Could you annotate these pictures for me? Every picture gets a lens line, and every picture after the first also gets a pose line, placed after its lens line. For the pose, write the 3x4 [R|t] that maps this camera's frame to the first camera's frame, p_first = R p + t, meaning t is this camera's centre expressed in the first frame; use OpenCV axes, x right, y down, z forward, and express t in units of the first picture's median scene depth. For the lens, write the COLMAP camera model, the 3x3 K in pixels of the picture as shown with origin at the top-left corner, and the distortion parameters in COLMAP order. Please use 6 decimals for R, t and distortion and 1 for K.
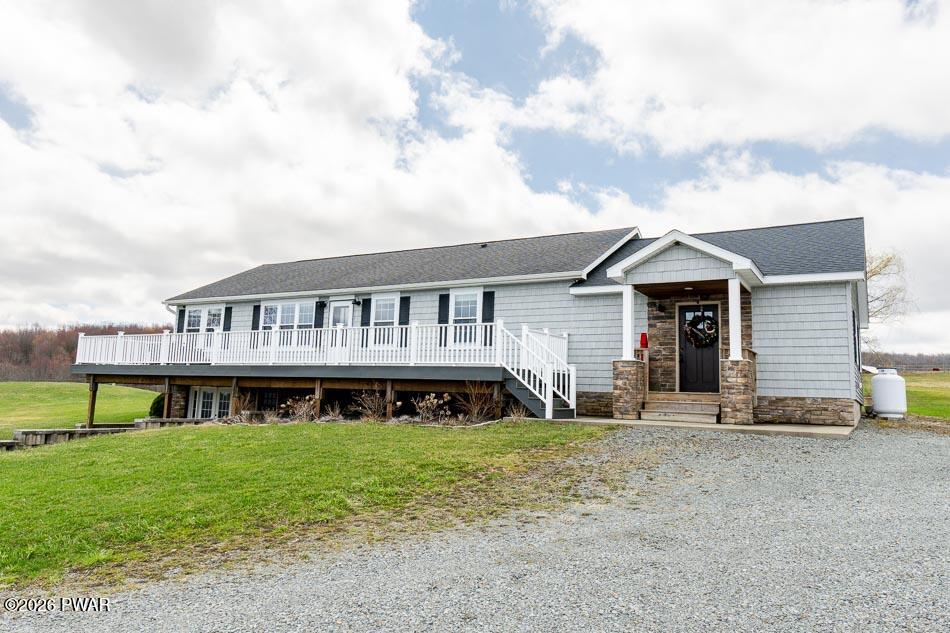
lens RADIAL K [[662.8, 0, 481.0], [0, 662.8, 316.3], [0, 0, 1]] dist [0.004041, 0.000723]
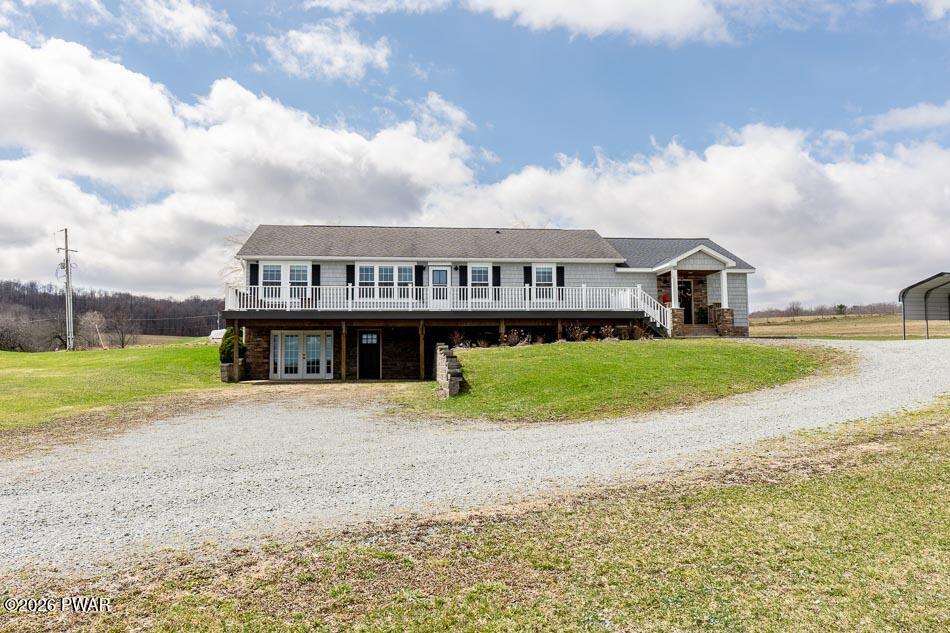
lens RADIAL K [[640.6, 0, 475.0], [0, 640.6, 316.5], [0, 0, 1]] dist [0.001254, 0.000092]
pose [[0.807804, 0.004477, 0.589435, -1.274730], [-0.038055, 0.998281, 0.044572, 0.026158], [-0.588222, -0.058436, 0.806585, -0.170443]]
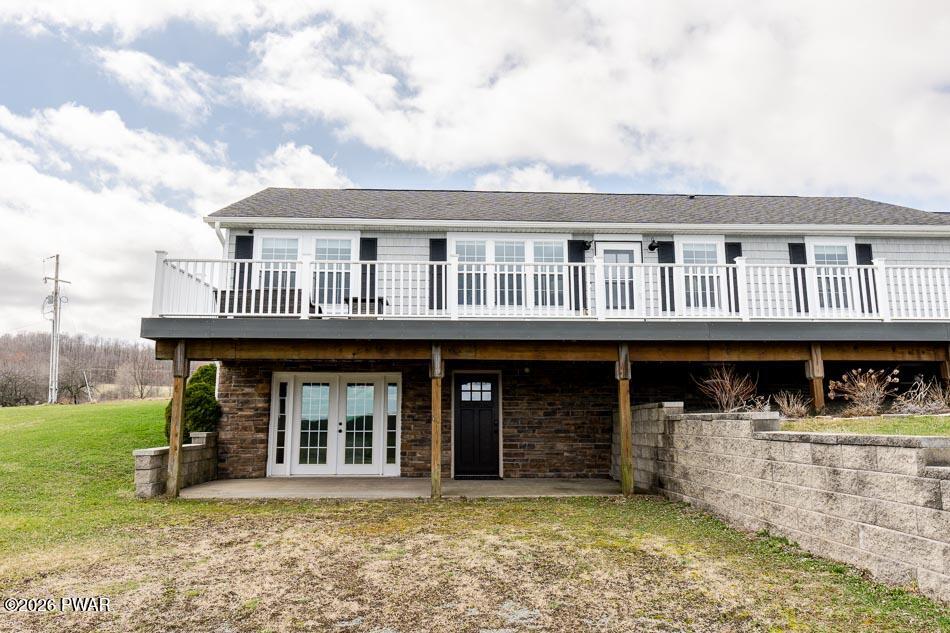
lens RADIAL K [[651.5, 0, 473.3], [0, 651.5, 311.2], [0, 0, 1]] dist [0.000676, -0.000281]
pose [[0.841492, 0.055574, 0.537404, -0.934218], [-0.039072, 0.998351, -0.042062, 0.109873], [-0.538855, 0.014397, 0.842275, 0.710957]]
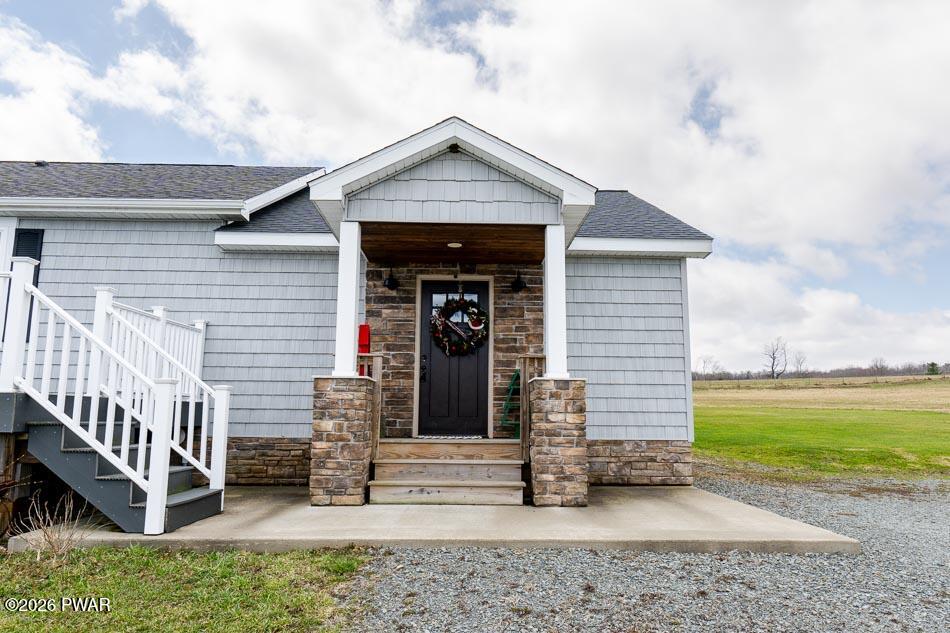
lens RADIAL K [[662.8, 0, 481.0], [0, 662.8, 316.3], [0, 0, 1]] dist [0.004041, 0.000723]
pose [[0.849813, 0.056405, 0.524057, 0.048160], [-0.045271, 0.998394, -0.034047, 0.031881], [-0.525136, 0.005209, 0.851002, 0.500246]]
